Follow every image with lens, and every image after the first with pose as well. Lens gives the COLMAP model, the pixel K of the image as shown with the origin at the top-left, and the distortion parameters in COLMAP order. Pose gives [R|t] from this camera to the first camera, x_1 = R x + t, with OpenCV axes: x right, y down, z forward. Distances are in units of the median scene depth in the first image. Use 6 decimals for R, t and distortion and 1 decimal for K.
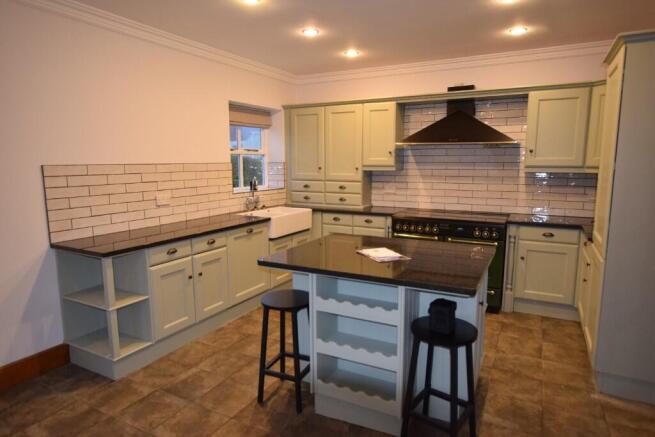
lens RADIAL K [[403.0, 0, 327.5], [0, 403.0, 218.5], [0, 0, 1]] dist [-0.001786, -0.000139]
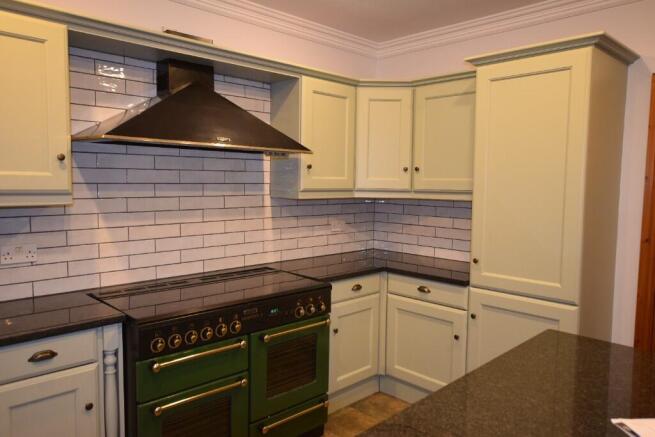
lens RADIAL K [[484.2, 0, 327.5], [0, 484.2, 218.5], [0, 0, 1]] dist [0.007370, 0.003335]
pose [[0.297795, -0.073294, 0.951812, -0.213689], [0.122170, 0.991776, 0.038148, -0.096703], [-0.946780, 0.104922, 0.304300, 0.647575]]
